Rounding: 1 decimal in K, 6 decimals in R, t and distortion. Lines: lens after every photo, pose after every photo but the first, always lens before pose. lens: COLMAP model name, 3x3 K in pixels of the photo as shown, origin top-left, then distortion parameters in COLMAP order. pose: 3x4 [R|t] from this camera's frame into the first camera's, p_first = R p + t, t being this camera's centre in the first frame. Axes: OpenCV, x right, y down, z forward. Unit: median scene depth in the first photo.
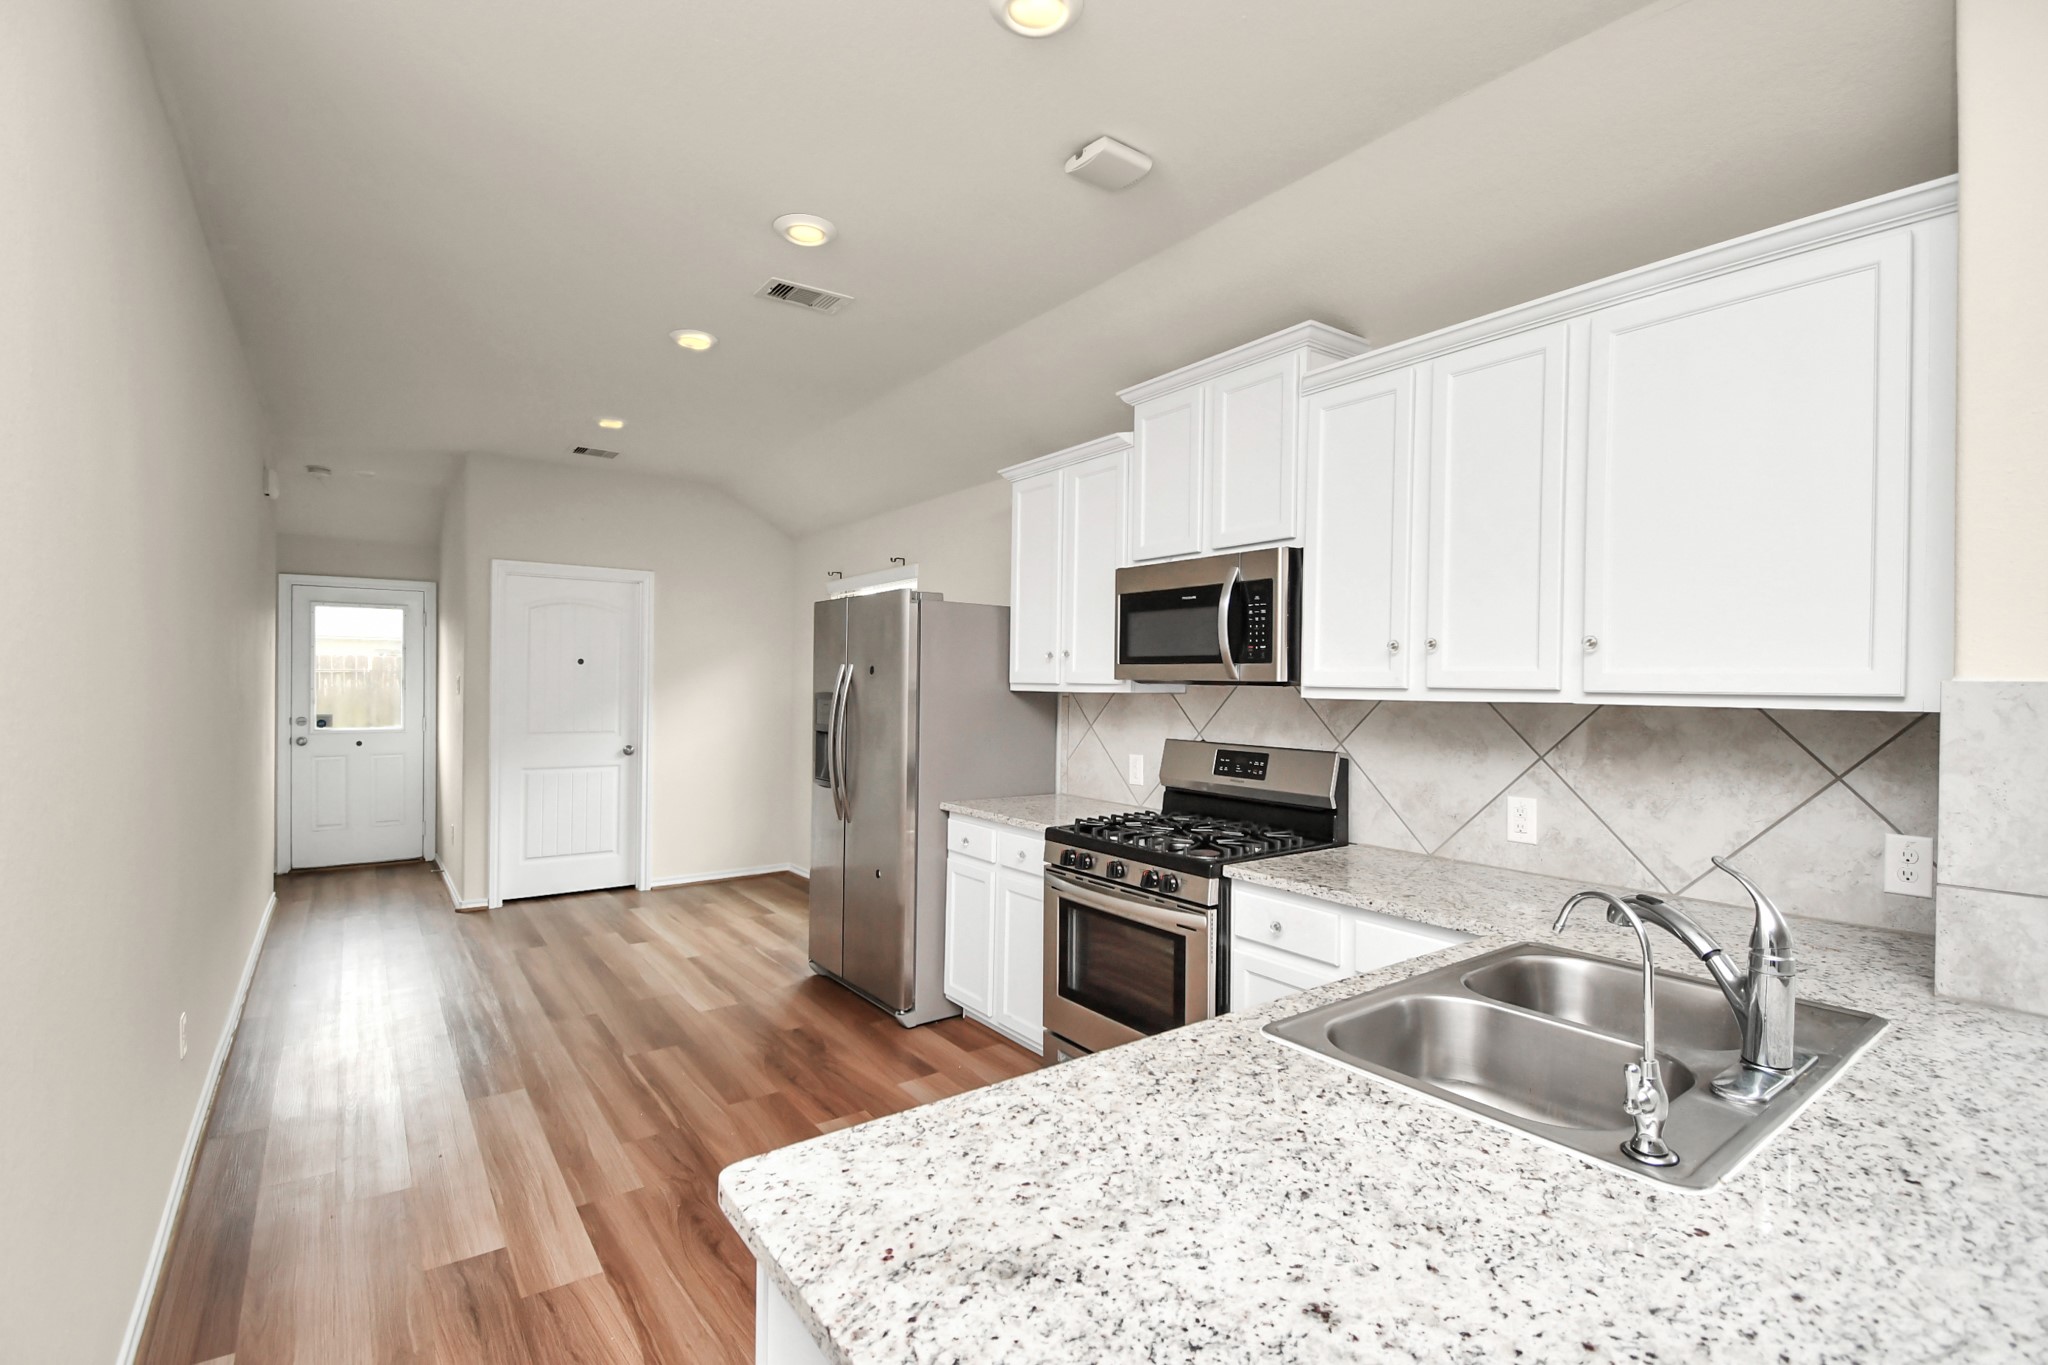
lens RADIAL K [[928.4, 0, 1030.7], [0, 928.4, 677.8], [0, 0, 1]] dist [-0.003976, -0.001095]
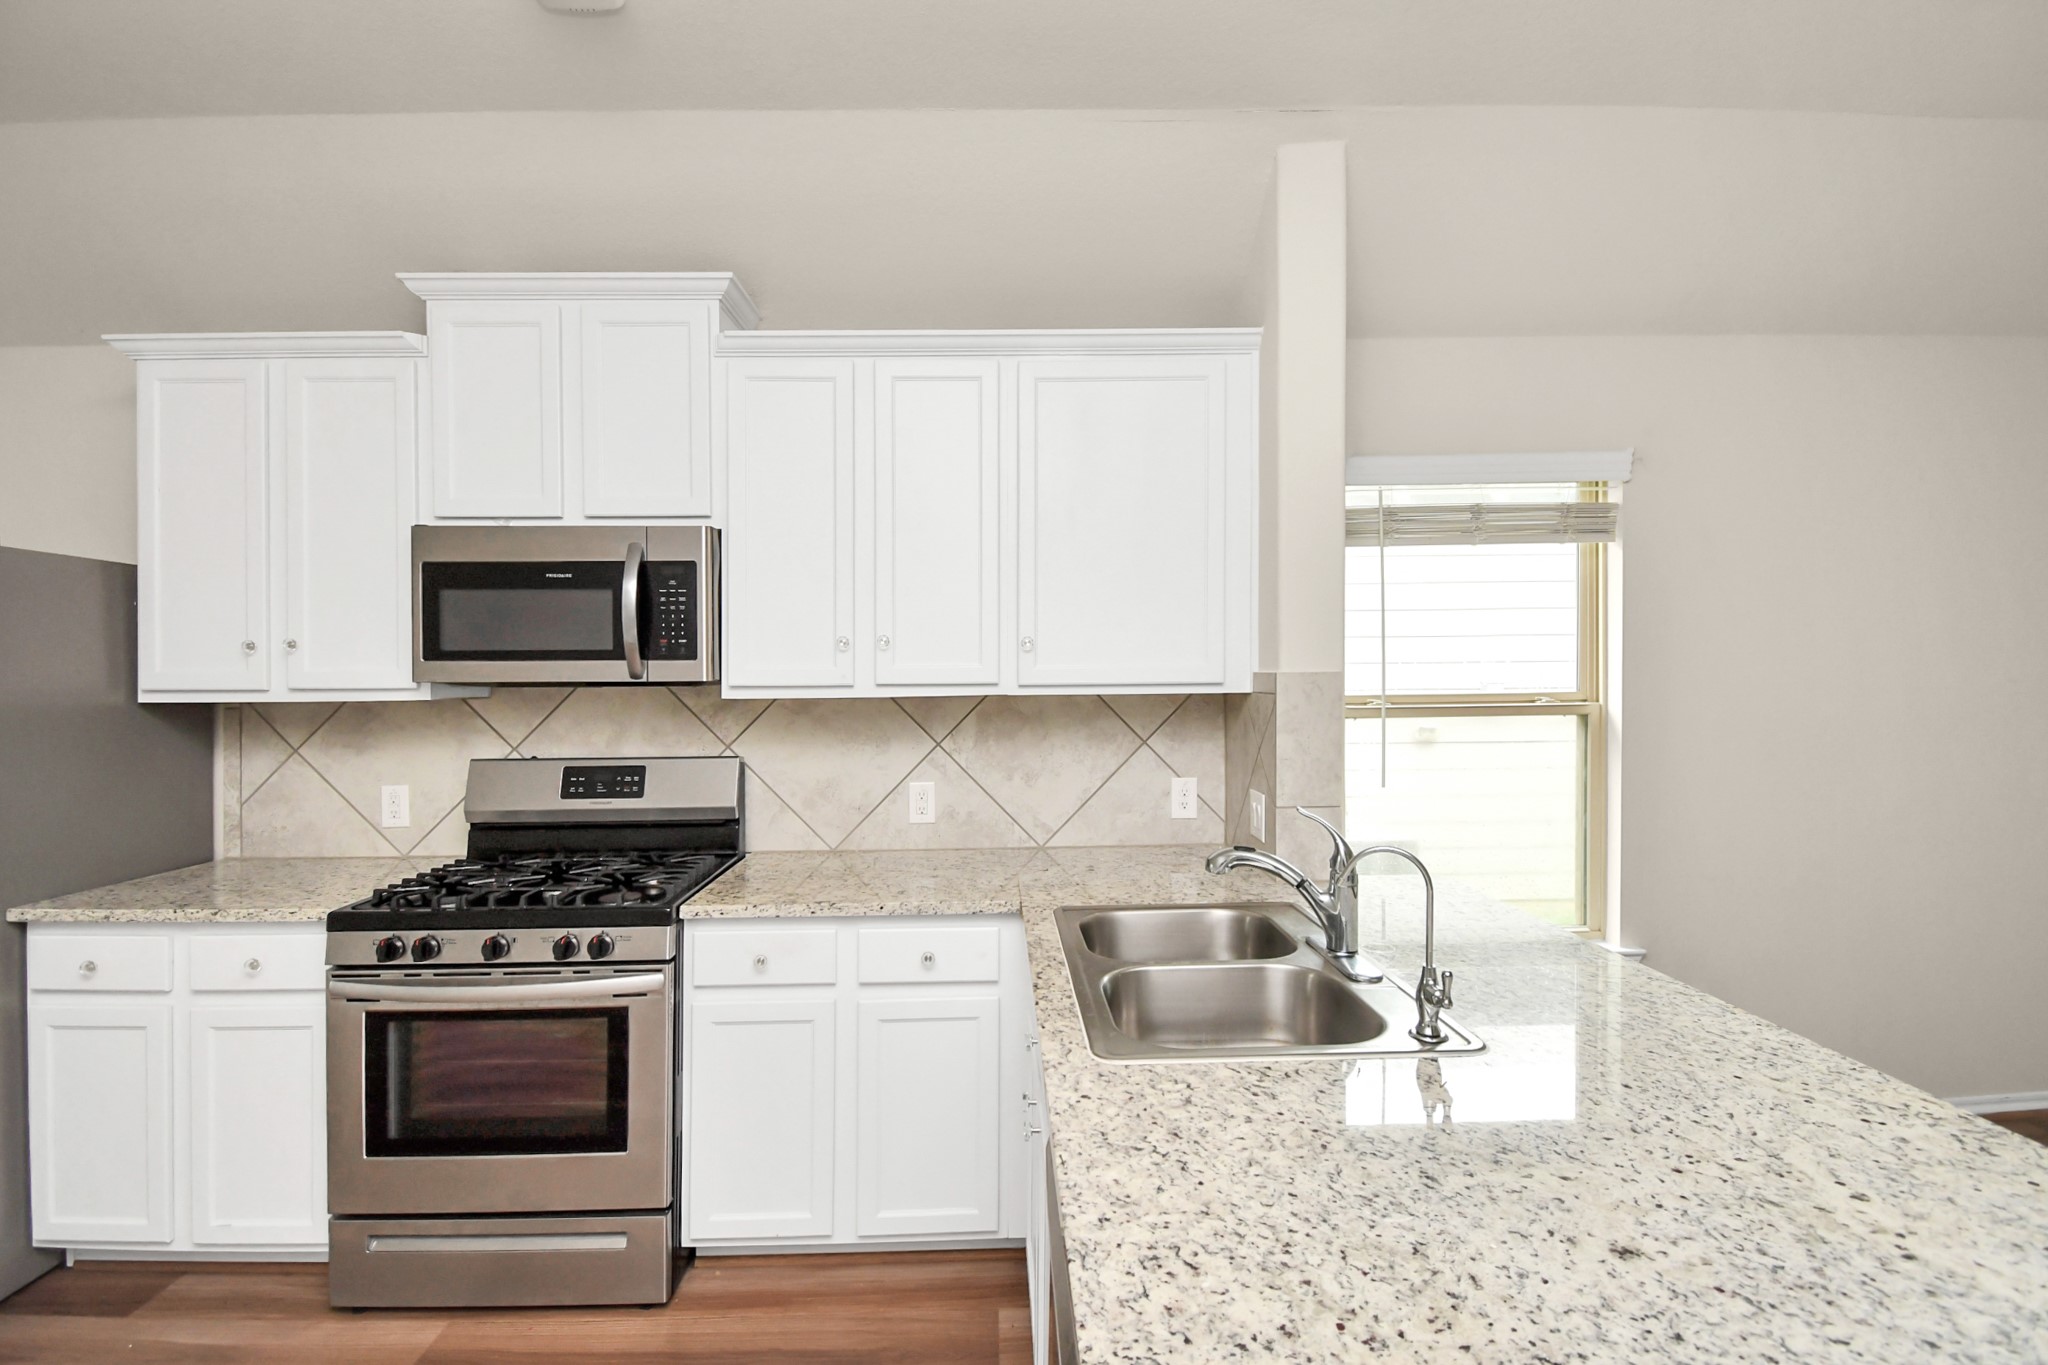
lens RADIAL K [[928.4, 0, 1027.8], [0, 928.4, 680.1], [0, 0, 1]] dist [-0.003976, -0.001095]
pose [[0.566418, -0.025136, 0.823735, -0.272768], [0.010950, 0.999676, 0.022975, -0.013349], [-0.824045, -0.003993, 0.566510, 0.258997]]
